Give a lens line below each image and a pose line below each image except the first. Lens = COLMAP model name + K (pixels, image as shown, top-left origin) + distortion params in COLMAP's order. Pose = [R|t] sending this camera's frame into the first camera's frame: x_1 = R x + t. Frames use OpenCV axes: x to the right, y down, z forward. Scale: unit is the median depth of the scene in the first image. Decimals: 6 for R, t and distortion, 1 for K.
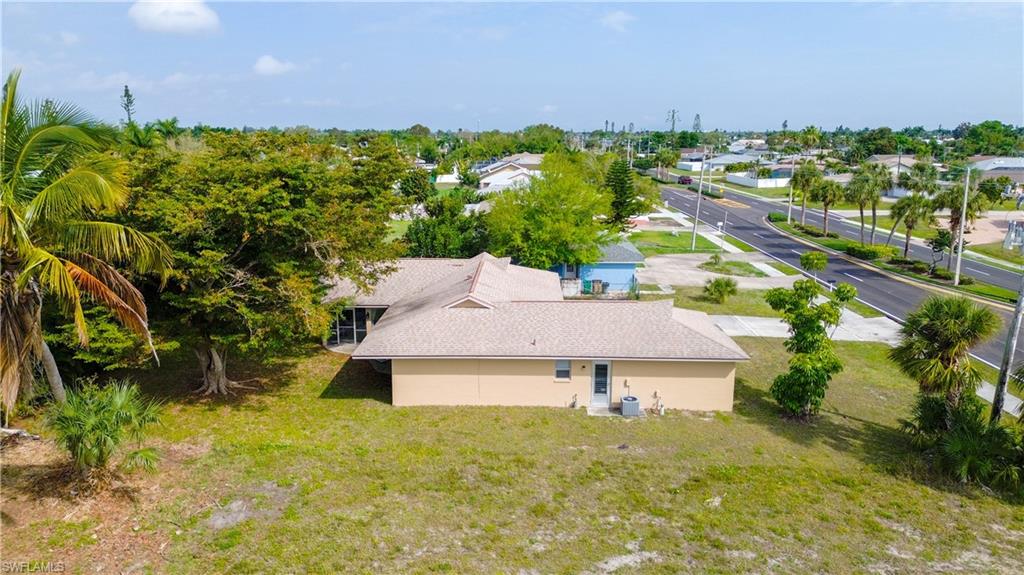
lens RADIAL K [[724.1, 0, 513.3], [0, 724.1, 286.3], [0, 0, 1]] dist [0.004554, -0.001864]
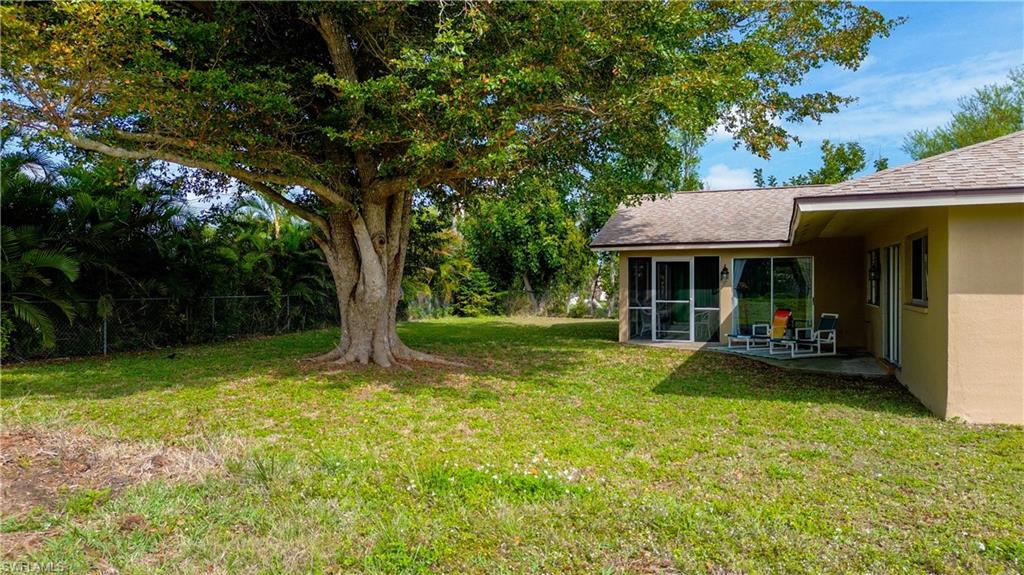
lens RADIAL K [[724.1, 0, 509.0], [0, 724.1, 286.7], [0, 0, 1]] dist [0.004554, -0.001864]
pose [[0.943638, 0.013585, -0.330699, -0.224465], [-0.078851, 0.979616, -0.184757, 0.174291], [0.321448, 0.200420, 0.925474, 0.690216]]
